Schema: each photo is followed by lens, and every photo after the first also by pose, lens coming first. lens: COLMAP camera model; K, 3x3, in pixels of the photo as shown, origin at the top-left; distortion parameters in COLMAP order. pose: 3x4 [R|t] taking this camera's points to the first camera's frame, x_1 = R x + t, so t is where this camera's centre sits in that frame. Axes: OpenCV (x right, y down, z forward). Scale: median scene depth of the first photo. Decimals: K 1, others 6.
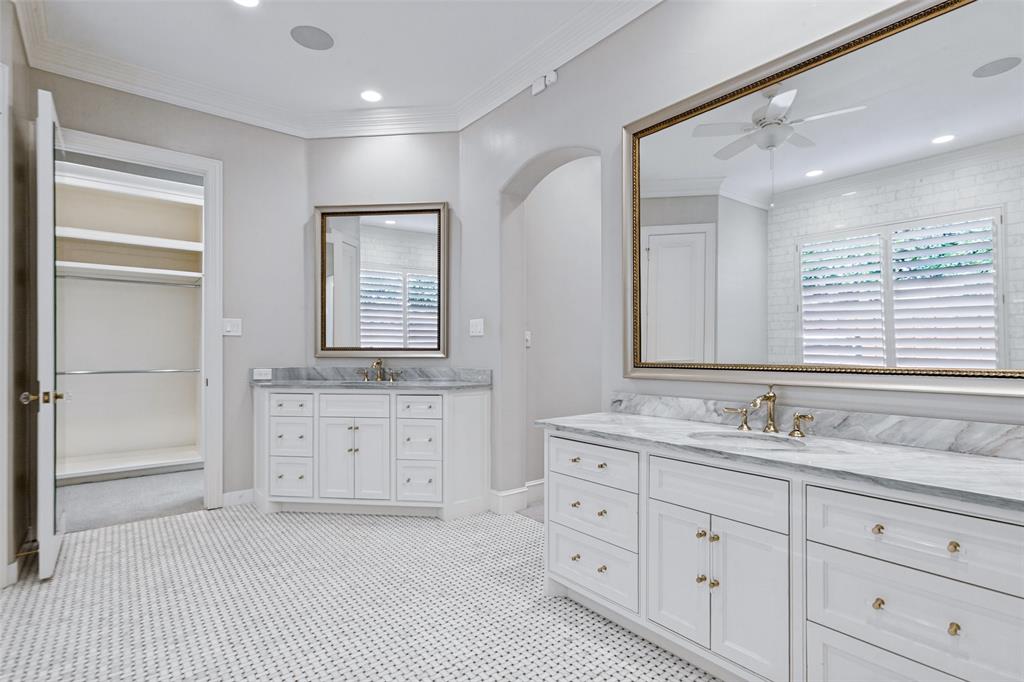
lens RADIAL K [[498.8, 0, 516.2], [0, 498.8, 348.5], [0, 0, 1]] dist [-0.015008, -0.000177]
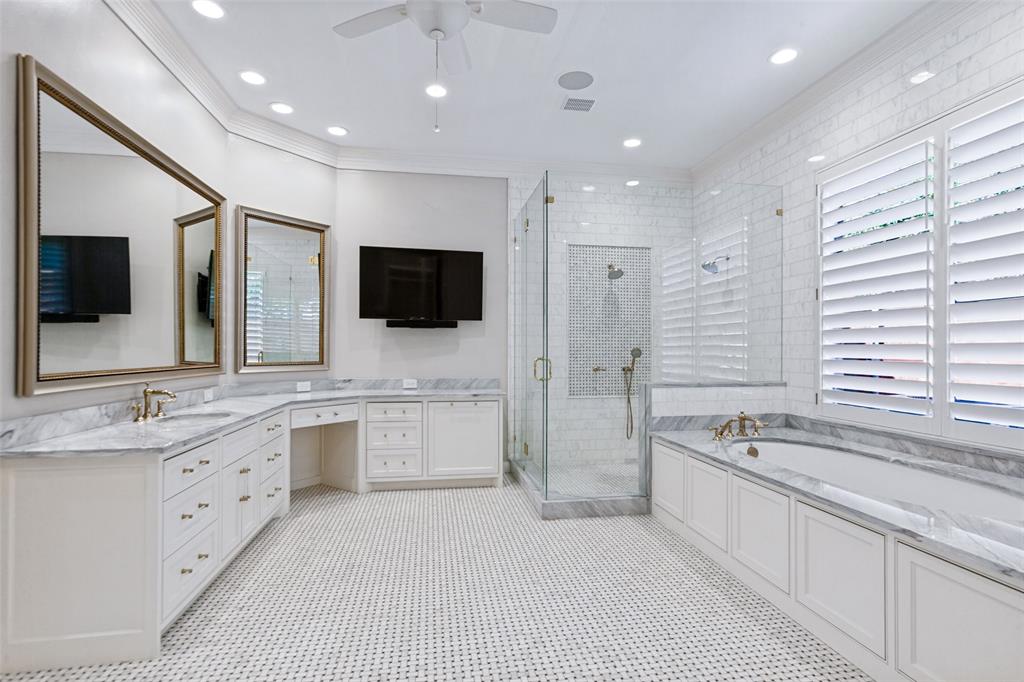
lens RADIAL K [[498.8, 0, 512.1], [0, 498.8, 347.2], [0, 0, 1]] dist [-0.015008, -0.000177]
pose [[-0.870718, 0.002271, 0.491778, -0.892766], [-0.005615, 0.999878, -0.014560, -0.009671], [-0.491751, -0.015439, -0.870599, 1.496278]]
